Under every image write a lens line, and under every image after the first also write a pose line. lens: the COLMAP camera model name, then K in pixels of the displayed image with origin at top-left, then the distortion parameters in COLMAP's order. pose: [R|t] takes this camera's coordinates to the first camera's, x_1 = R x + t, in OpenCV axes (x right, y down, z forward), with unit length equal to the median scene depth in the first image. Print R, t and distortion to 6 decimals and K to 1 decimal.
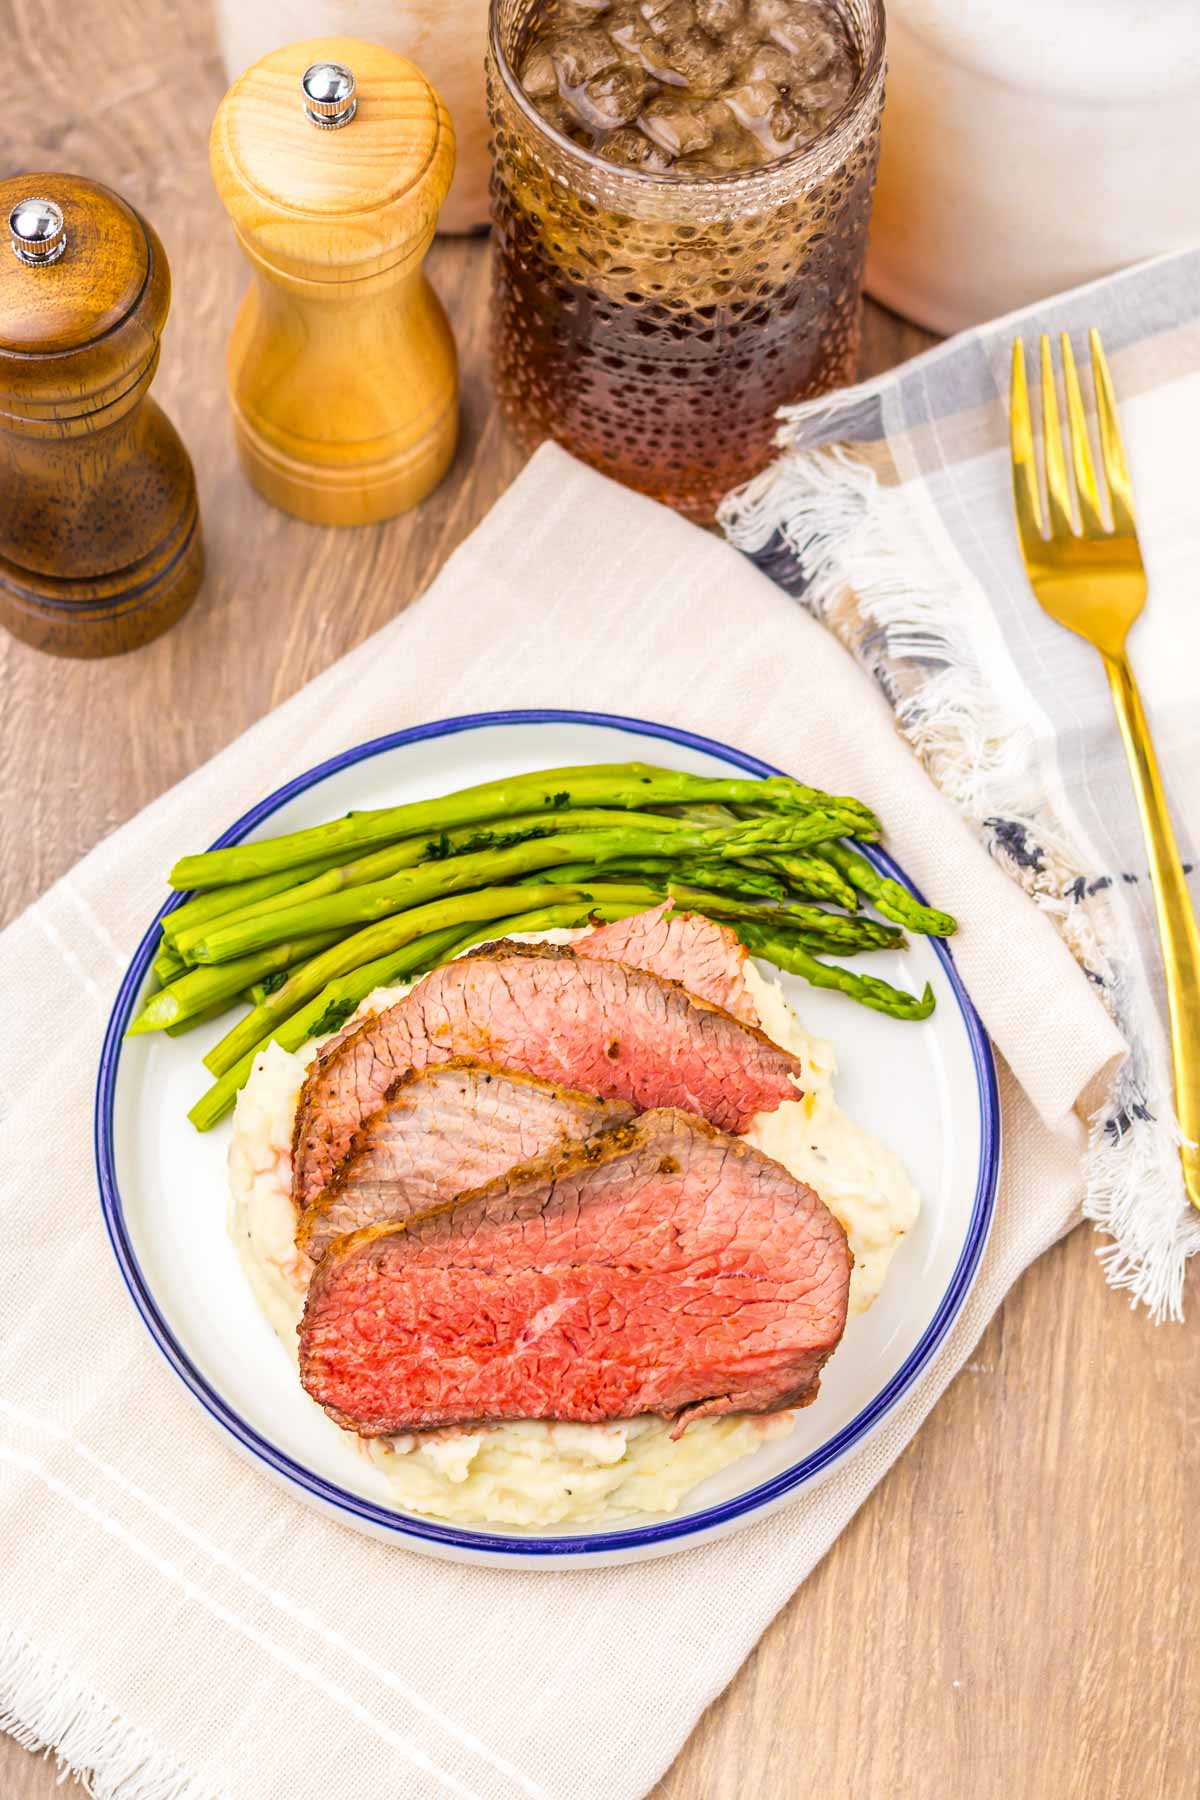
lens RADIAL K [[4930.6, 0, 600.0], [0, 4930.6, 900.0], [0, 0, 1]] dist [-0.168392, 0.616782]
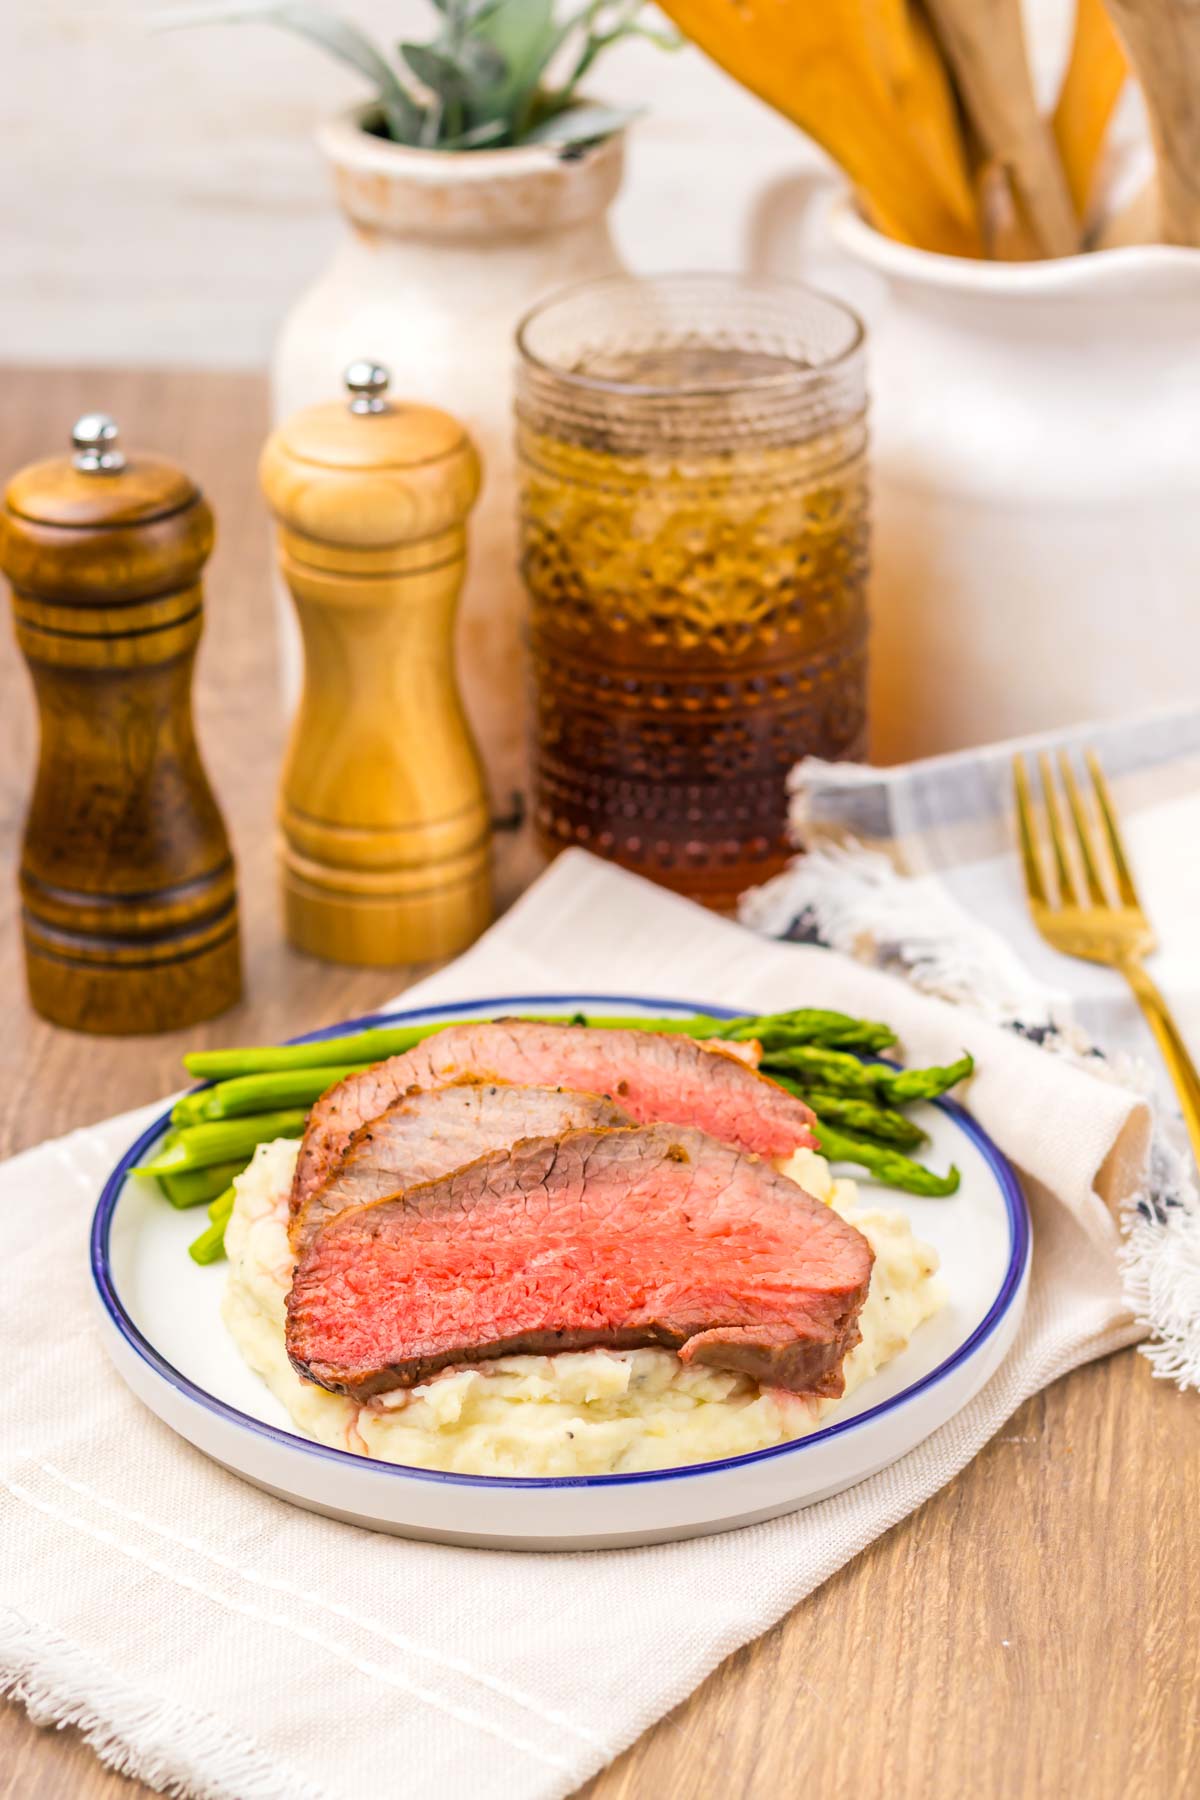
lens RADIAL K [[4659.4, 0, 600.0], [0, 4659.4, 900.0], [0, 0, 1]] dist [-0.132547, -0.090934]
pose [[0.999241, -0.020269, -0.033258, 0.029829], [-0.005454, 0.772690, -0.634760, 0.589941], [0.038564, 0.634460, 0.771993, 0.262705]]
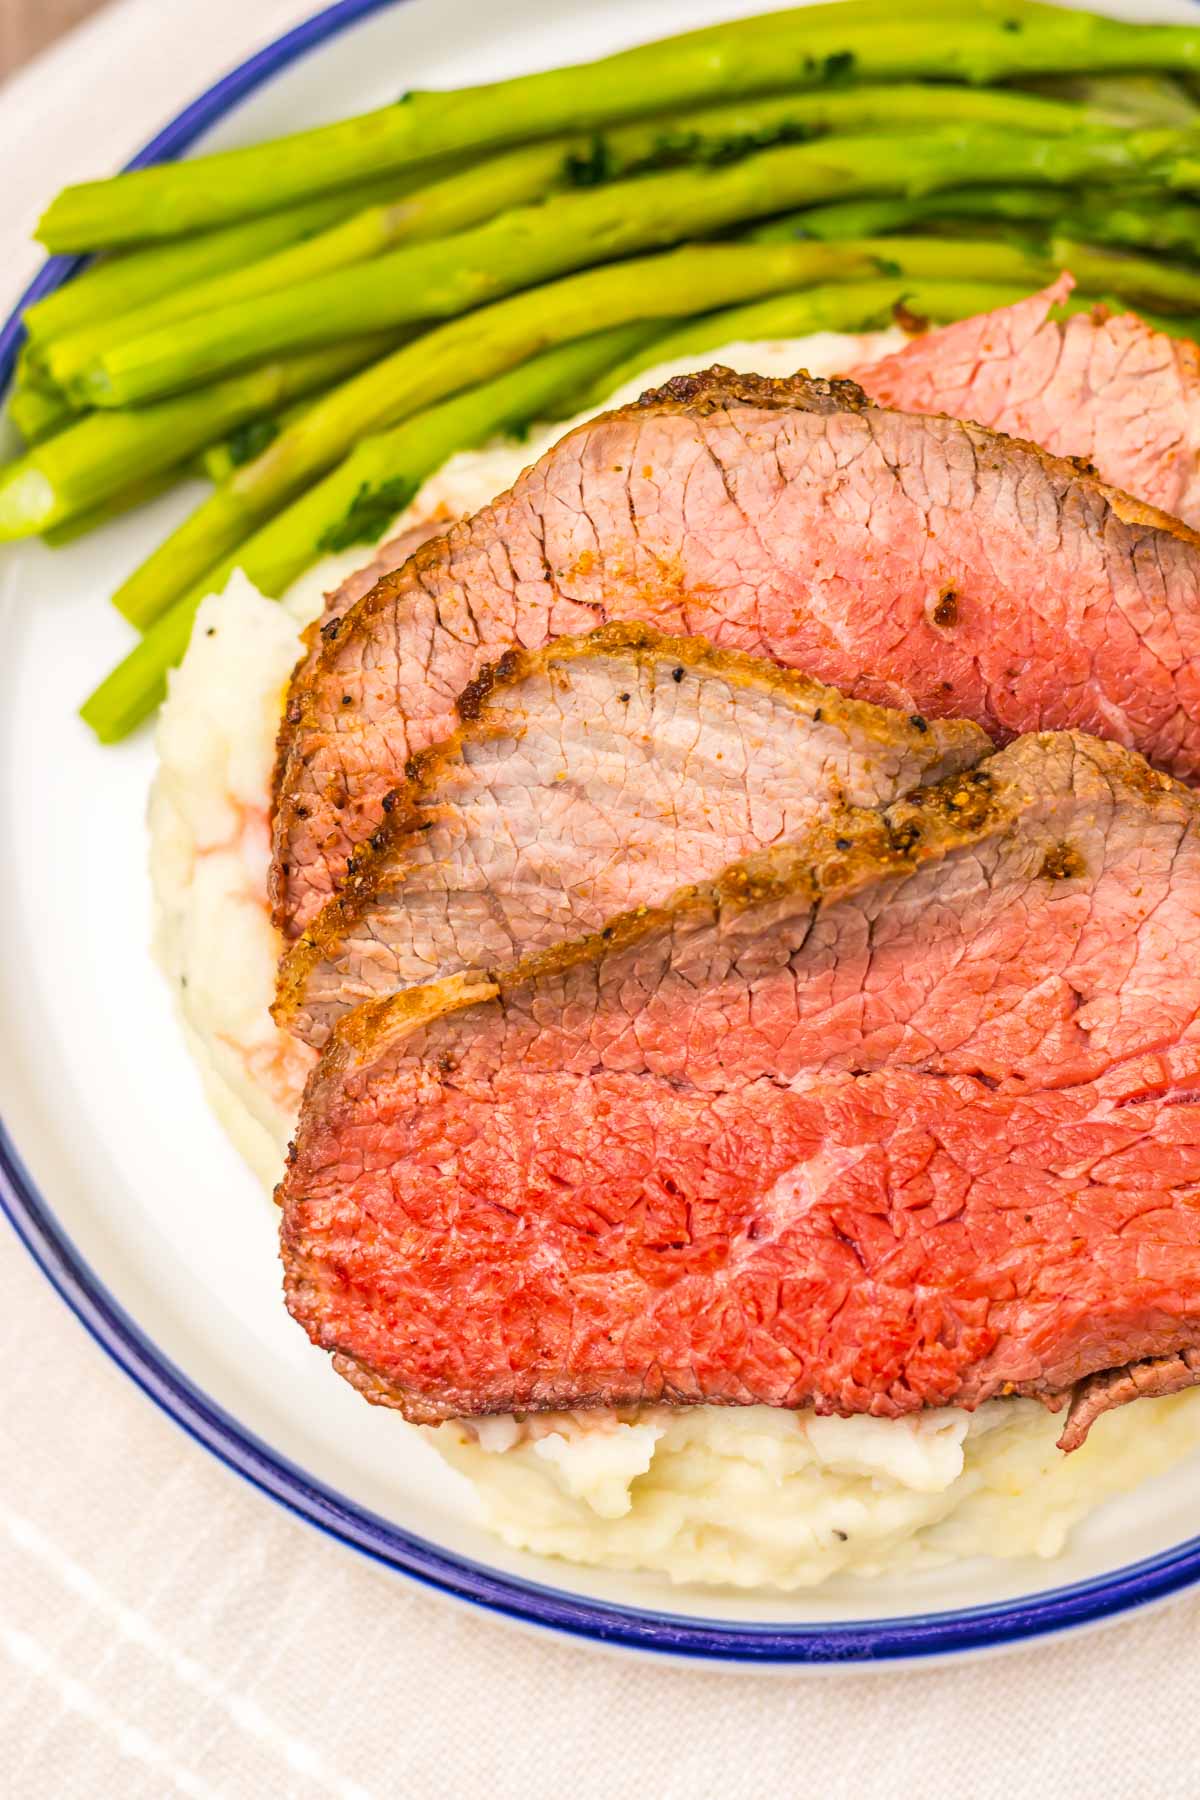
lens RADIAL K [[4659.4, 0, 600.0], [0, 4659.4, 900.0], [0, 0, 1]] dist [-0.132547, -0.090934]
pose [[0.998427, 0.010431, -0.055090, -0.005487], [-0.001046, 0.985838, 0.167700, -0.016569], [0.056059, -0.167378, 0.984298, 0.558147]]
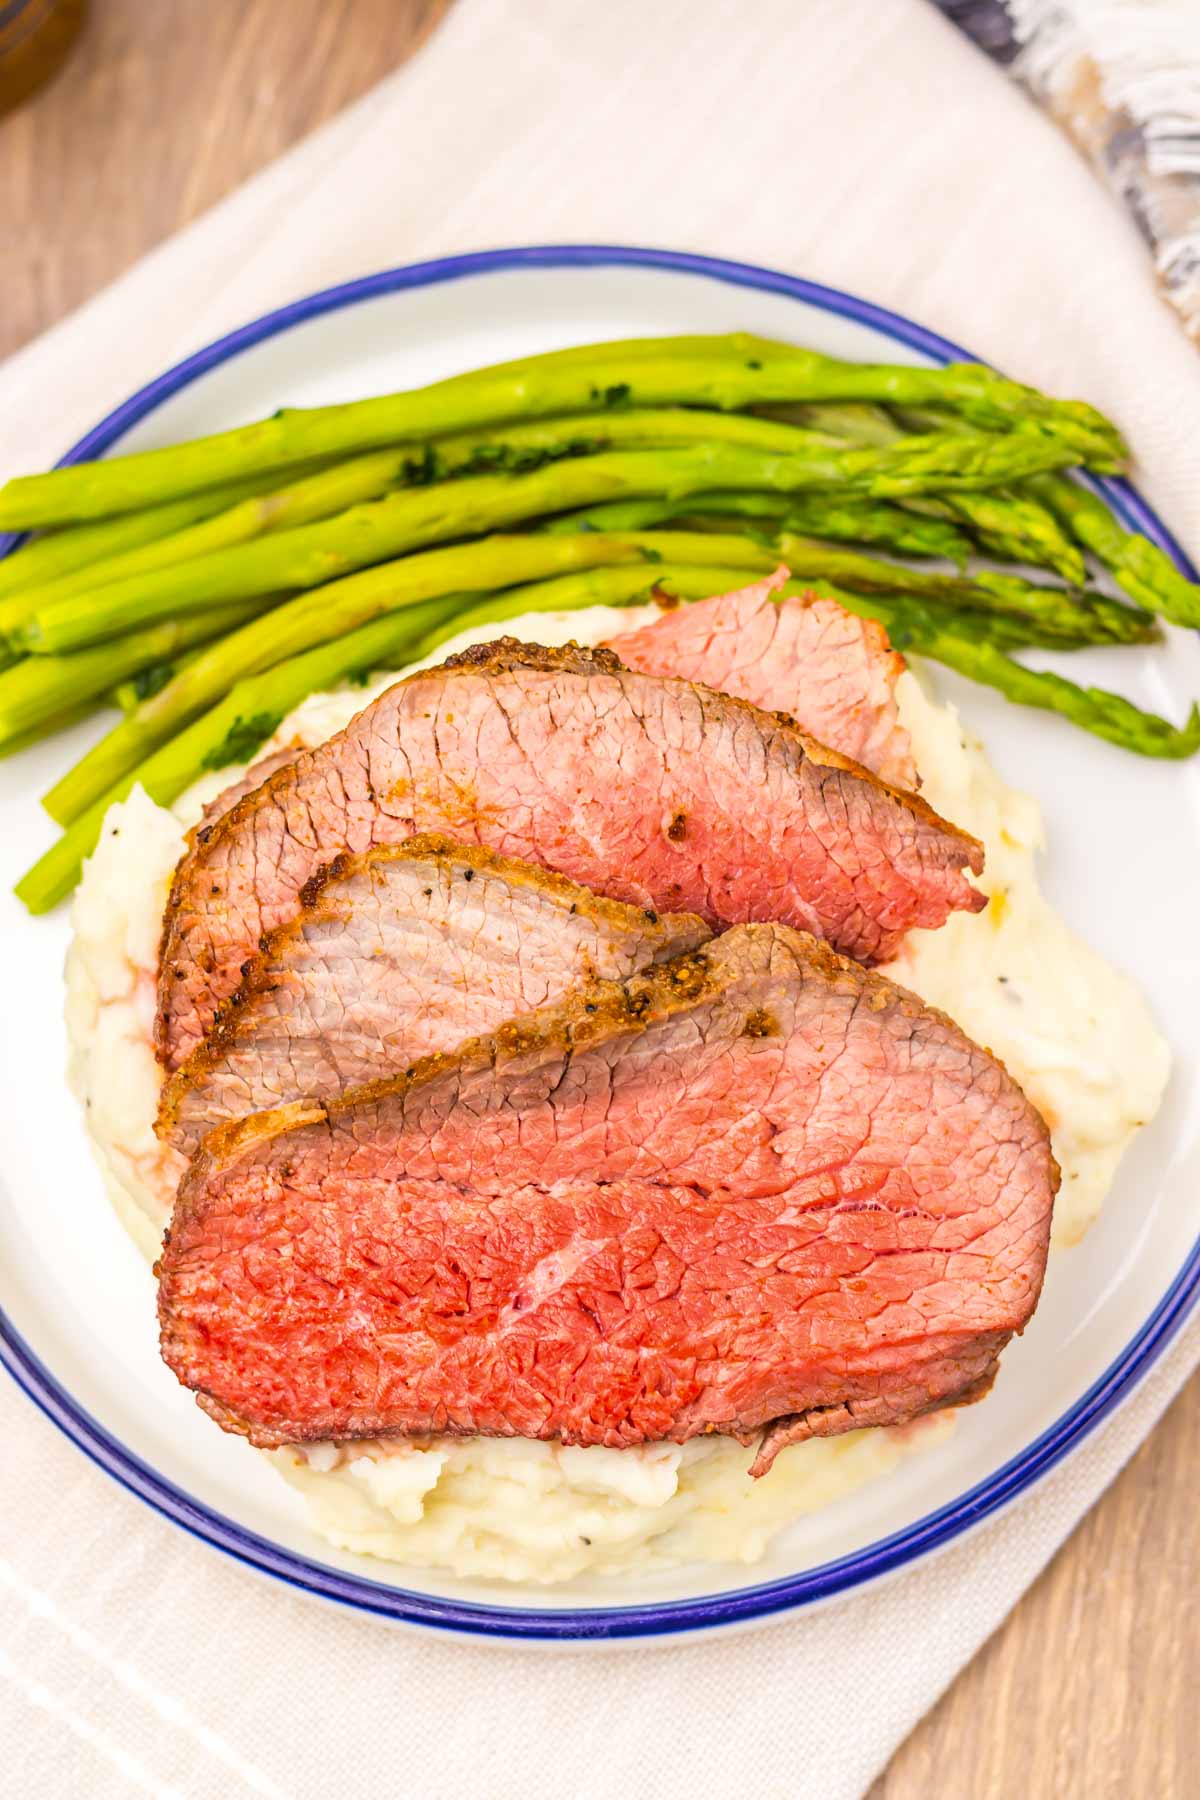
lens RADIAL K [[4547.8, 0, 600.0], [0, 4547.8, 900.0], [0, 0, 1]] dist [-0.127716, -0.113404]
pose [[0.998278, 0.027115, -0.052020, 0.022774], [-0.019376, 0.989407, 0.143872, -0.041661], [0.055370, -0.142617, 0.988228, 0.442096]]
